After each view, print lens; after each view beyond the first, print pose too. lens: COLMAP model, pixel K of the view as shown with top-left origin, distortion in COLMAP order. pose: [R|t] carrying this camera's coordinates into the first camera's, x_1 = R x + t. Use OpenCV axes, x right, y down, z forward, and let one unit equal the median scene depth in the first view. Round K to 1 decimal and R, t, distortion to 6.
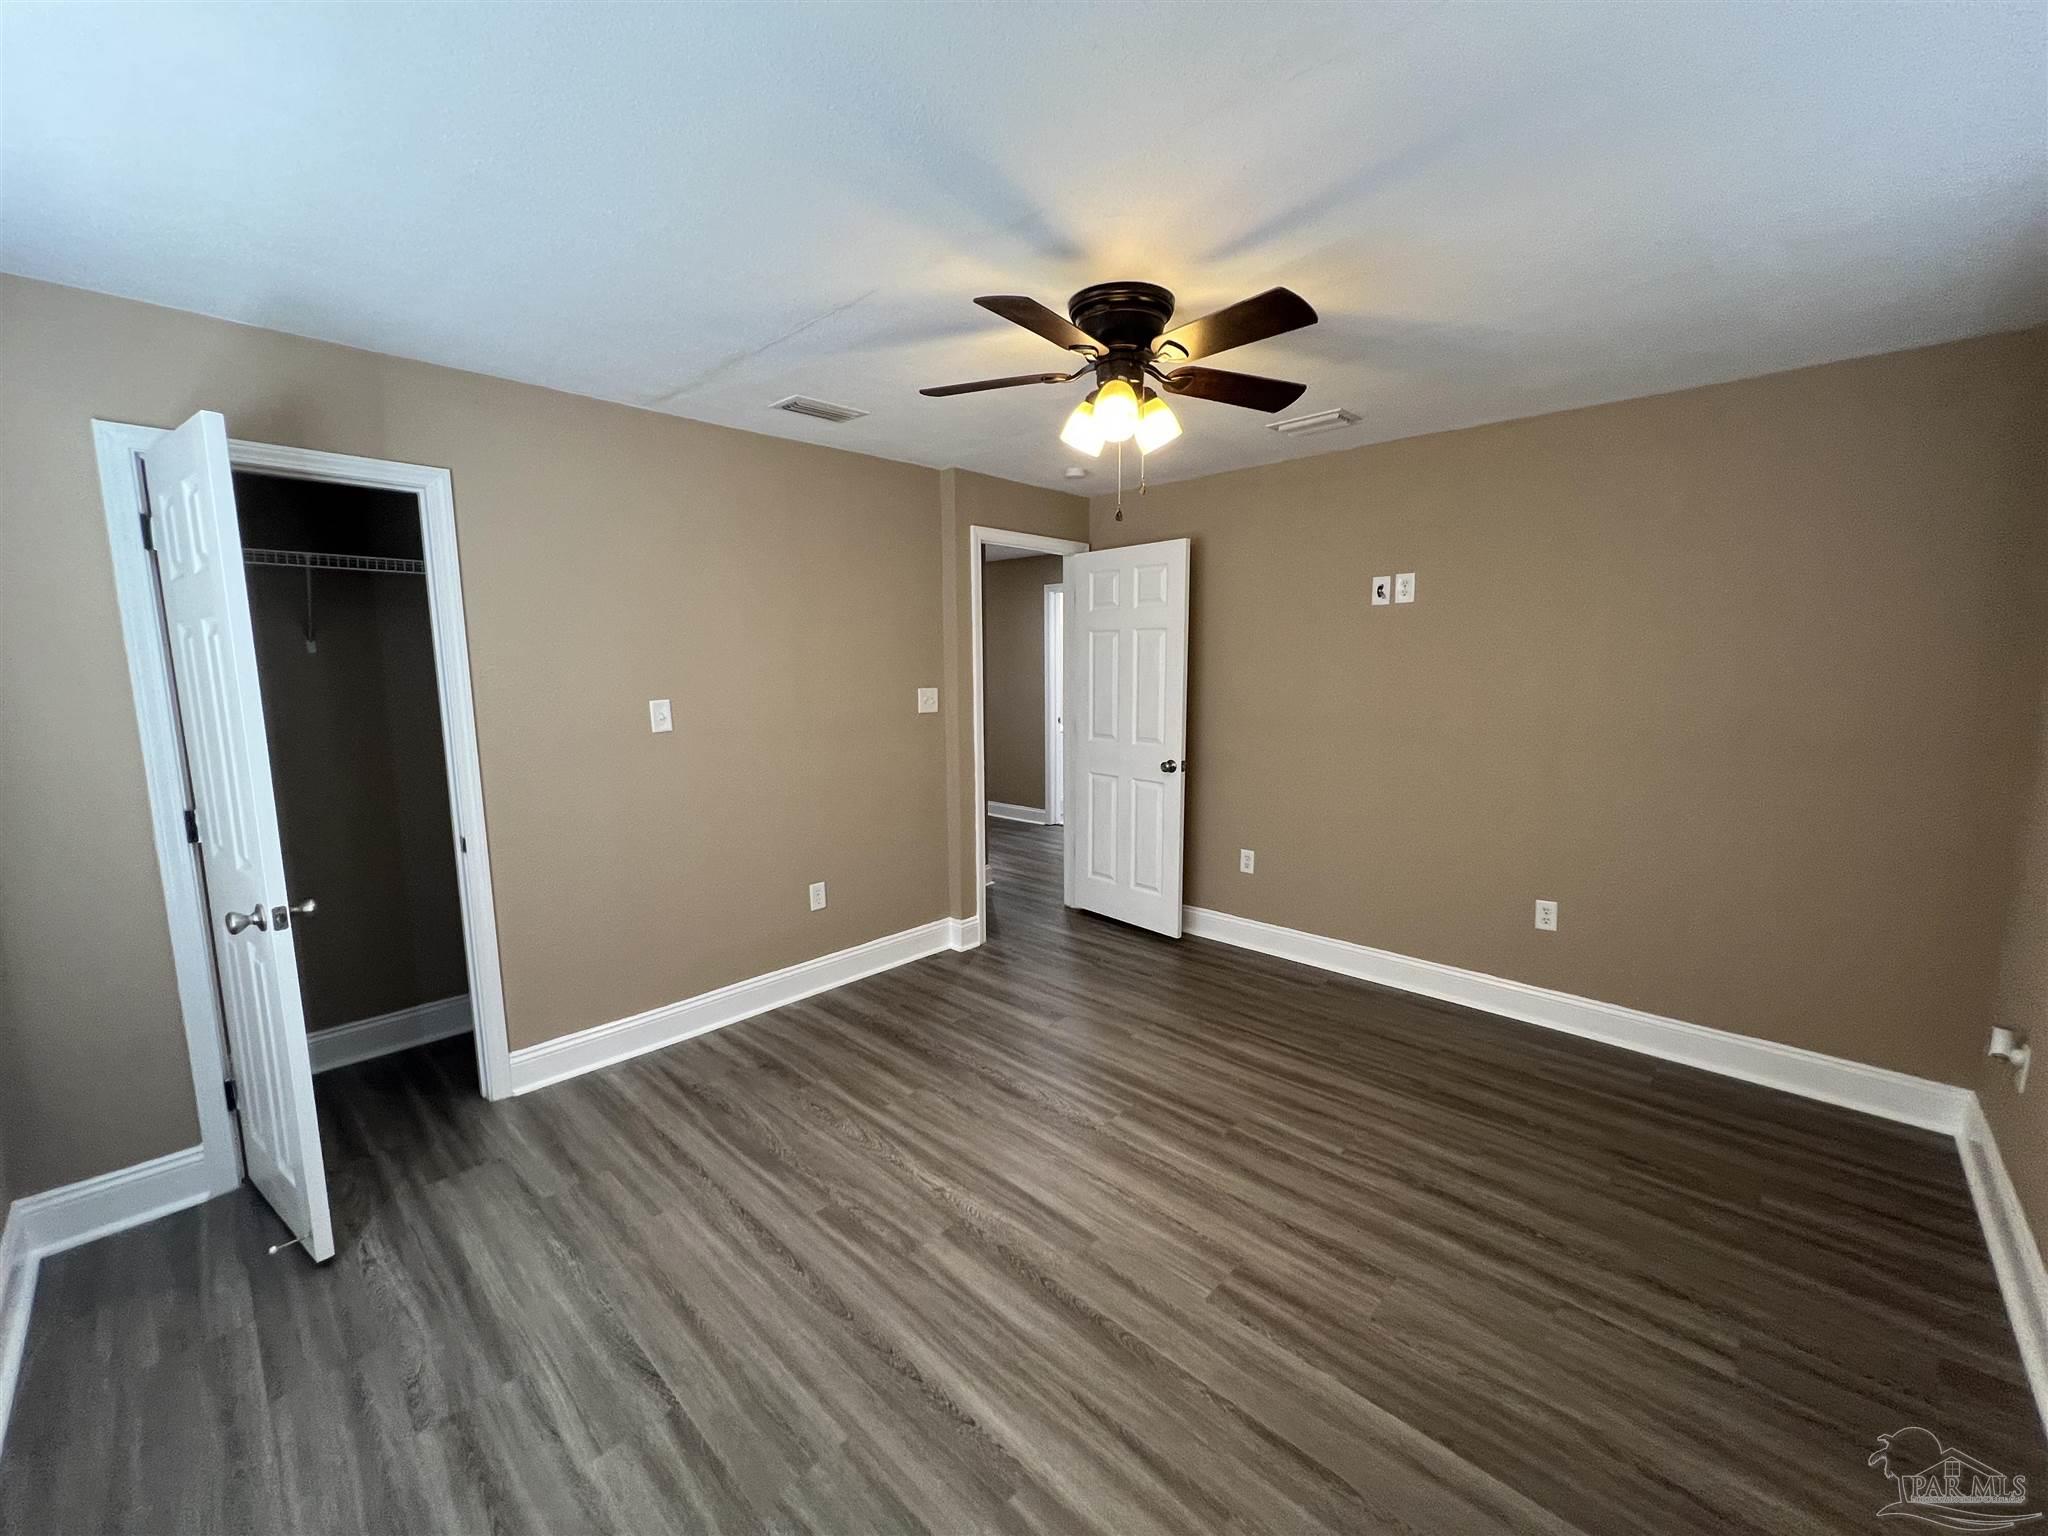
lens RADIAL K [[820.4, 0, 1025.5], [0, 820.4, 772.0], [0, 0, 1]] dist [-0.003296, 0.000749]
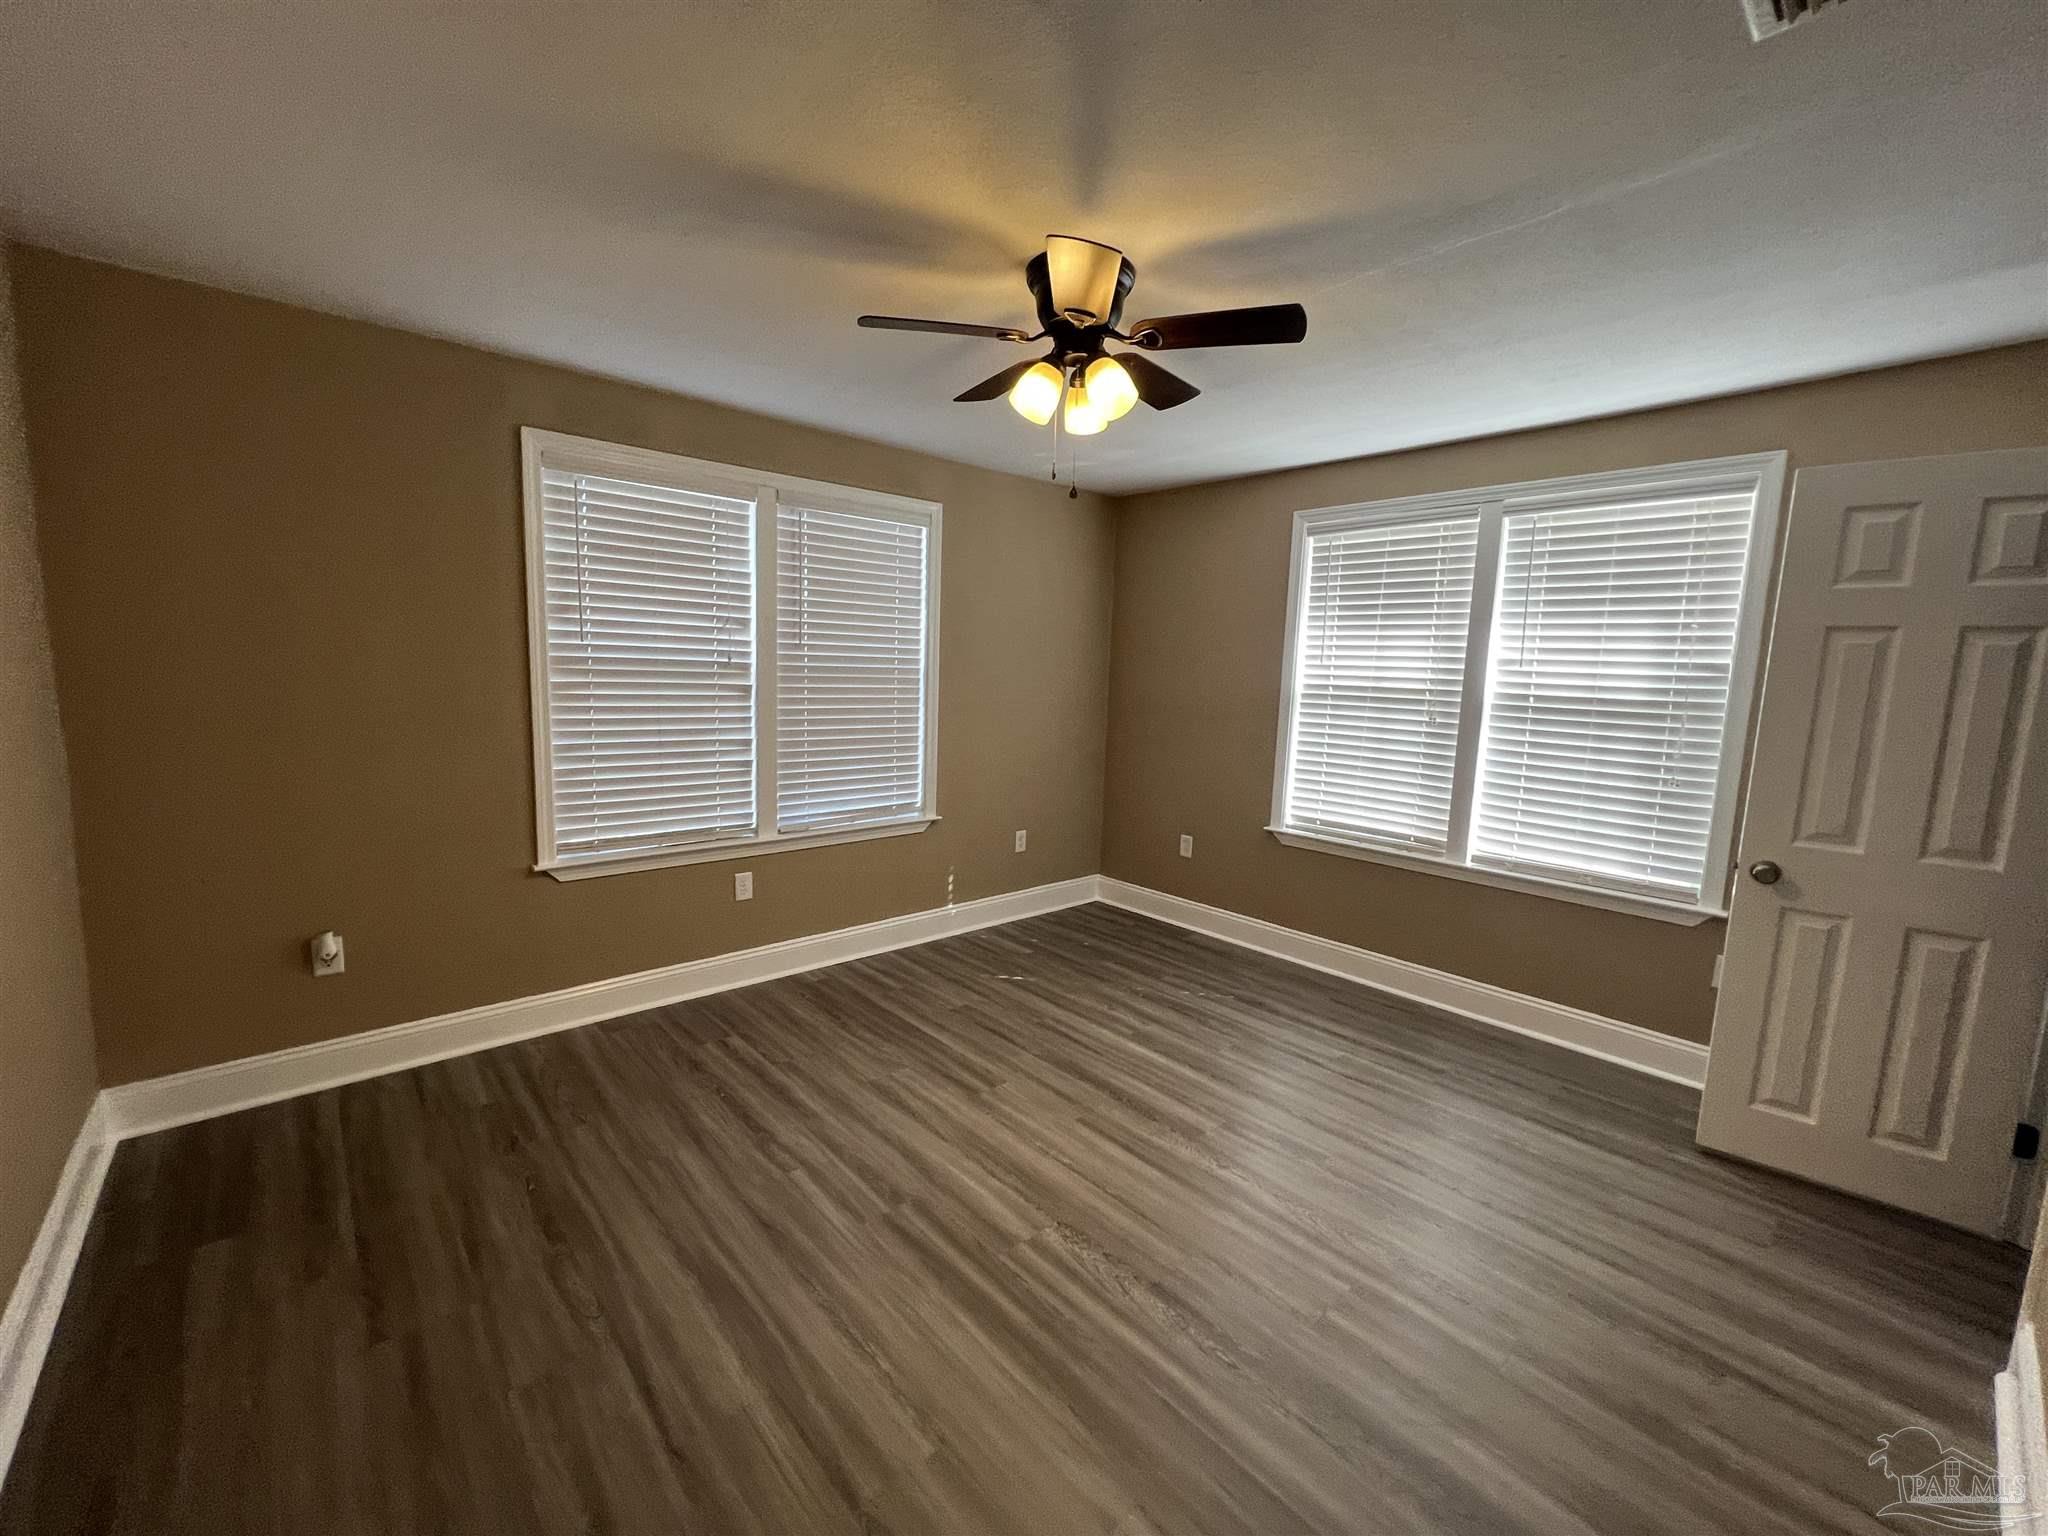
lens RADIAL K [[820.4, 0, 1028.1], [0, 820.4, 770.3], [0, 0, 1]] dist [-0.003296, 0.000749]
pose [[-0.996638, -0.033979, 0.074554, 0.079794], [-0.013080, 0.964263, 0.264624, -0.243088], [-0.080881, 0.262759, -0.961465, 1.943184]]
